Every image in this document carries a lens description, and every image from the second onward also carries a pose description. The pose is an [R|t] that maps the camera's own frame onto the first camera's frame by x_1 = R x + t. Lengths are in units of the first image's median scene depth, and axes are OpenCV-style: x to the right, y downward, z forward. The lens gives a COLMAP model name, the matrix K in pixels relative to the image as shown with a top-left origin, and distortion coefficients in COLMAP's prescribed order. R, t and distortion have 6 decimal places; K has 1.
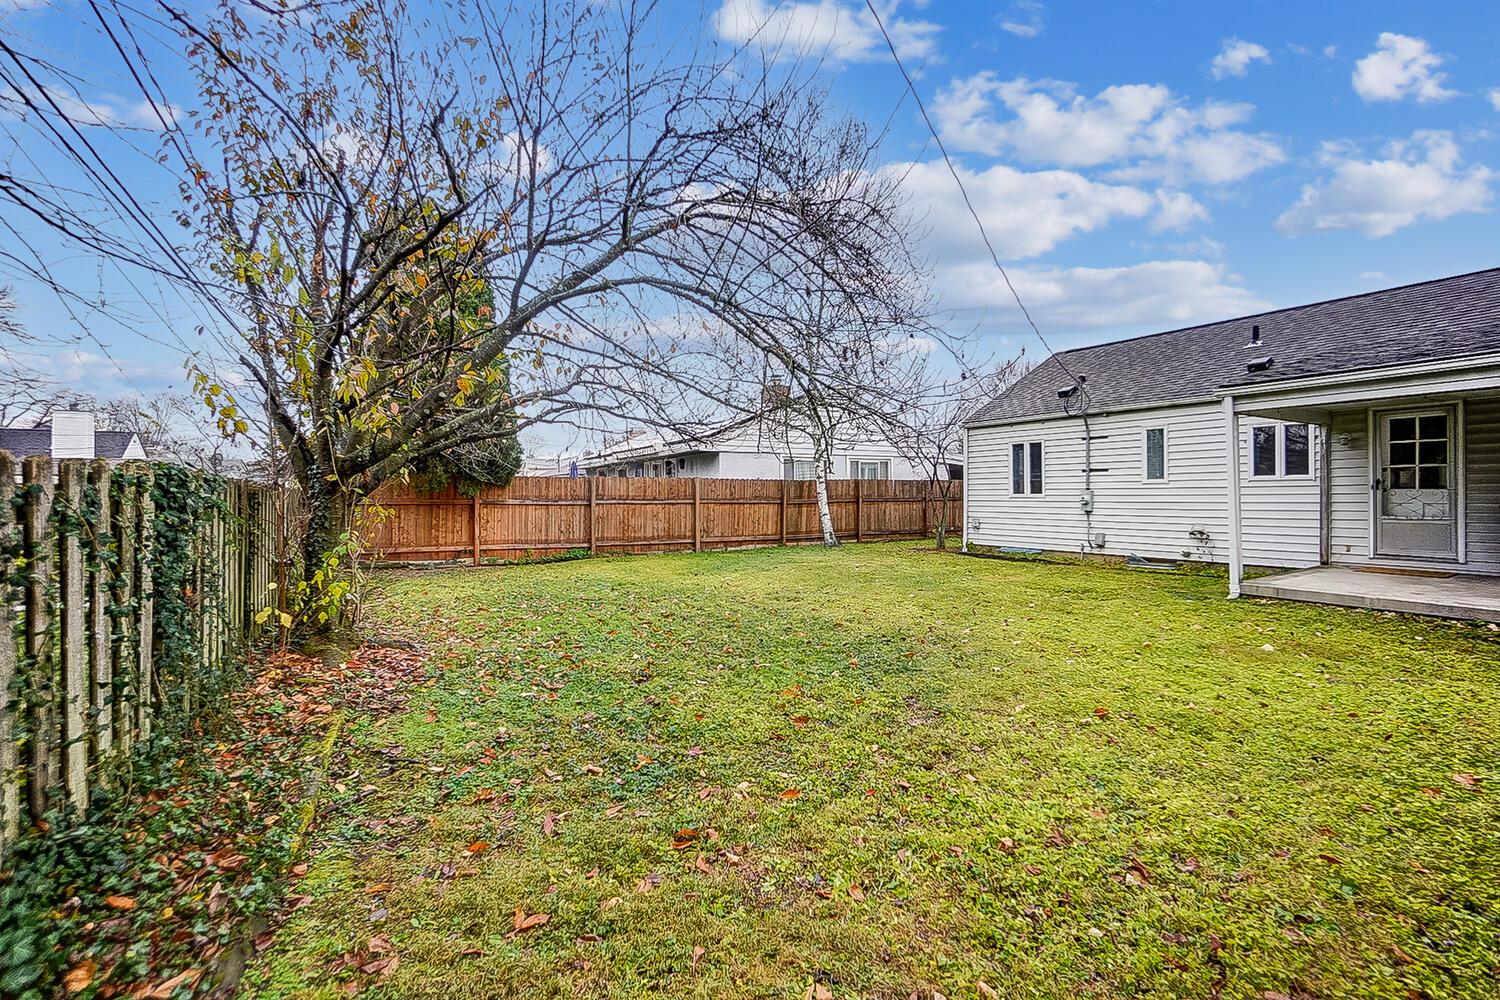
lens RADIAL K [[677.6, 0, 750.0], [0, 677.6, 500.0], [0, 0, 1]] dist [-0.062717, 0.025057]
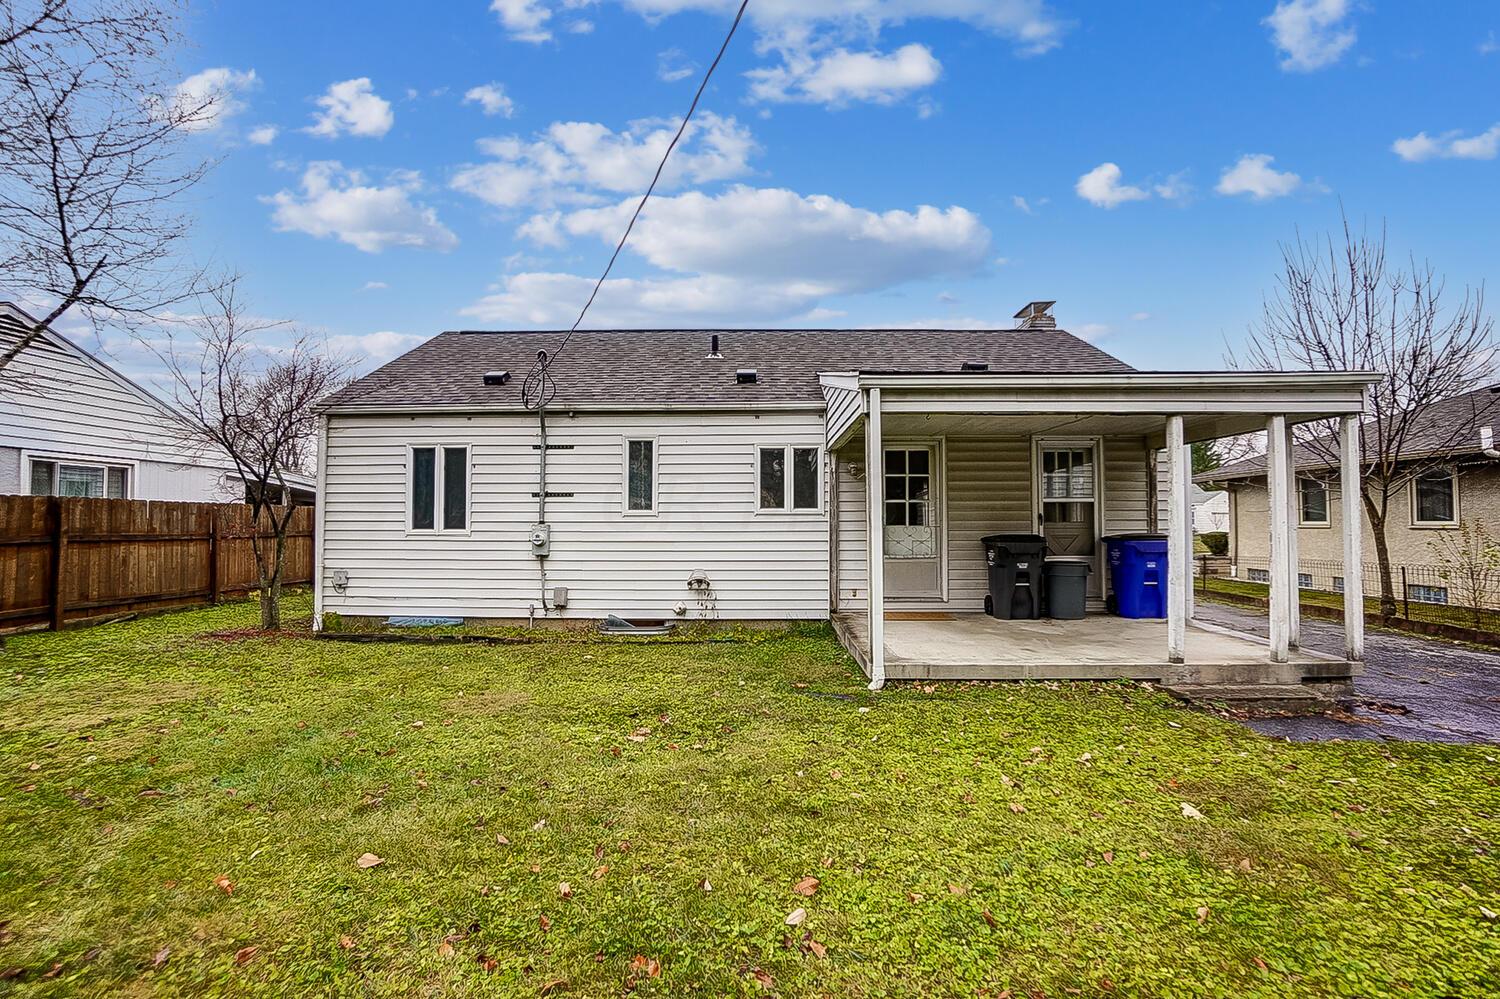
lens RADIAL K [[677.6, 0, 750.0], [0, 677.6, 499.5], [0, 0, 1]] dist [-0.062717, 0.025057]
pose [[0.542464, 0.038229, 0.839209, 0.054937], [0.003714, 0.998845, -0.047902, -0.006560], [-0.840071, 0.029102, 0.541695, 0.489766]]
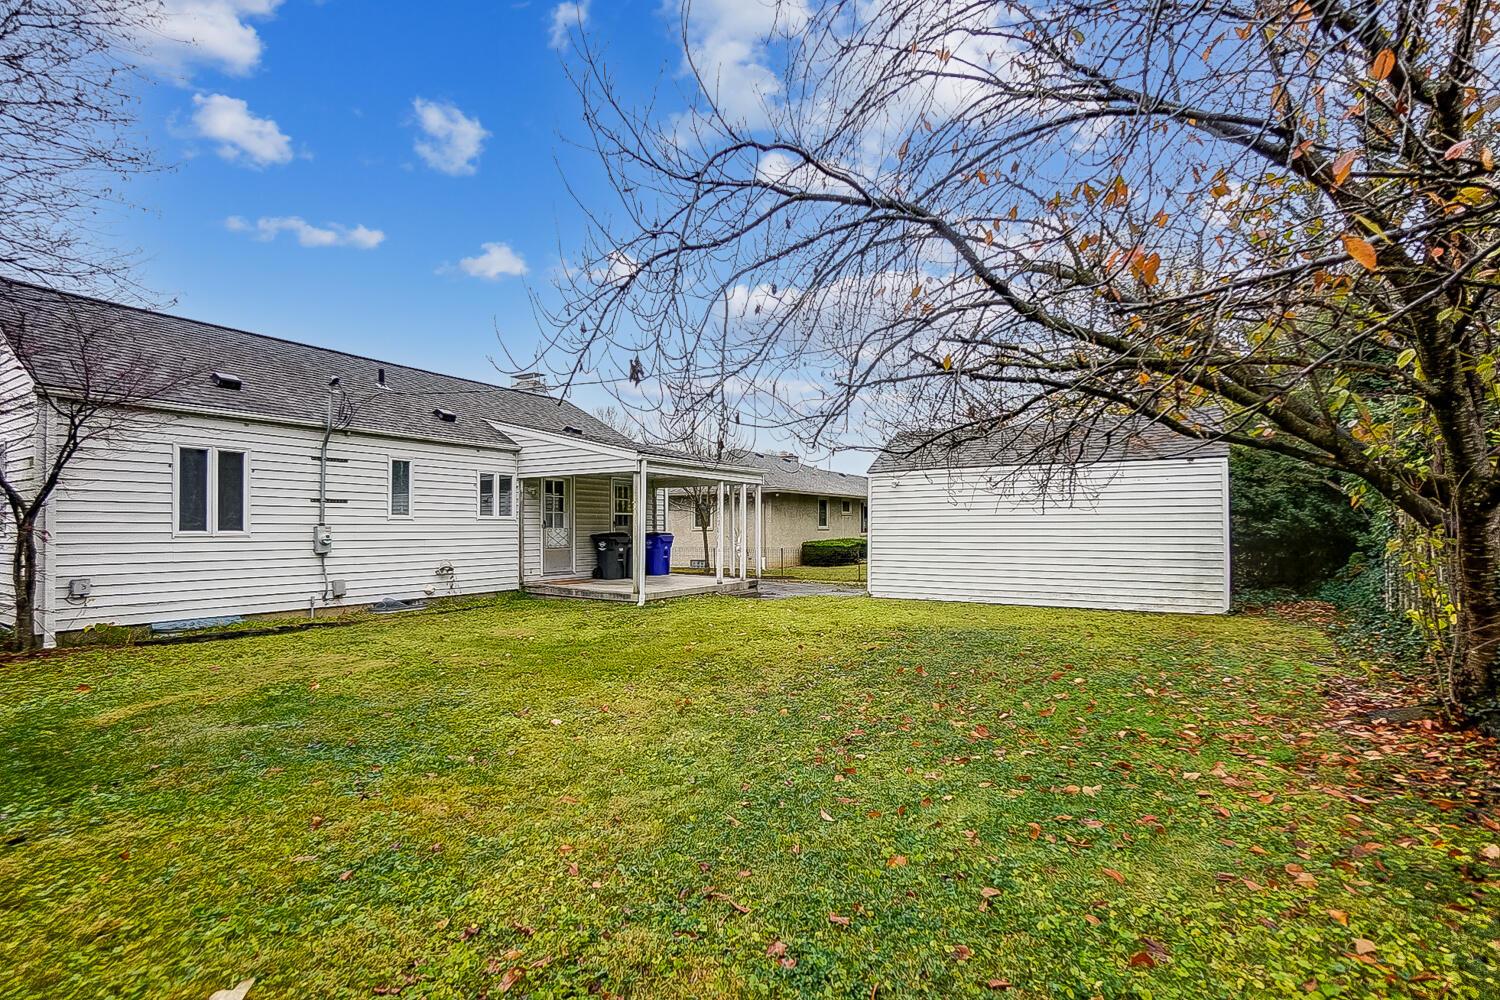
lens RADIAL K [[677.6, 0, 750.0], [0, 677.6, 500.0], [0, 0, 1]] dist [-0.062717, 0.025057]
pose [[-0.458345, 0.044345, 0.887668, -0.426978], [0.012304, 0.998975, -0.043552, -0.005497], [-0.888689, -0.009040, -0.458421, 0.973976]]
